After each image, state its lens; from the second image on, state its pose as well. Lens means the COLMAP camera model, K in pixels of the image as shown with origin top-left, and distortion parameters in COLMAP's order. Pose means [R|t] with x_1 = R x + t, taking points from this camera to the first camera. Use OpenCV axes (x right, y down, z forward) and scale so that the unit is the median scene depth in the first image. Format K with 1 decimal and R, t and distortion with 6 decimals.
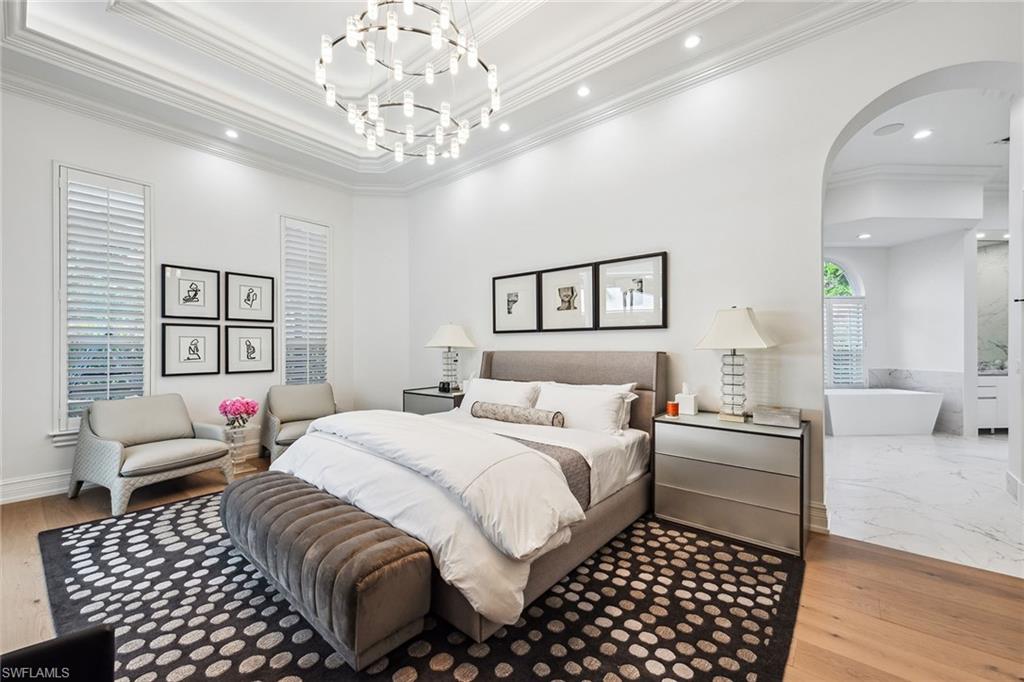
lens RADIAL K [[406.6, 0, 505.9], [0, 406.6, 343.1], [0, 0, 1]] dist [0.000247, -0.000204]
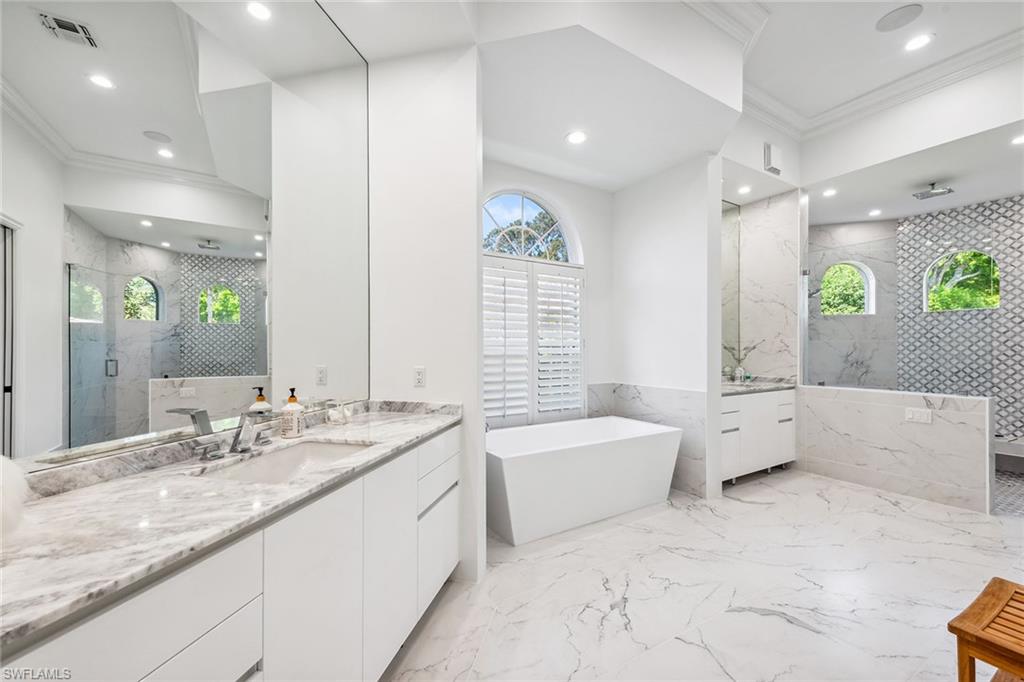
lens RADIAL K [[406.6, 0, 505.9], [0, 406.6, 343.1], [0, 0, 1]] dist [0.000247, -0.000204]
pose [[0.888053, 0.004838, 0.459715, 0.550113], [-0.002862, 0.999983, -0.004996, 0.005008], [-0.459732, 0.003121, 0.888052, 0.563644]]
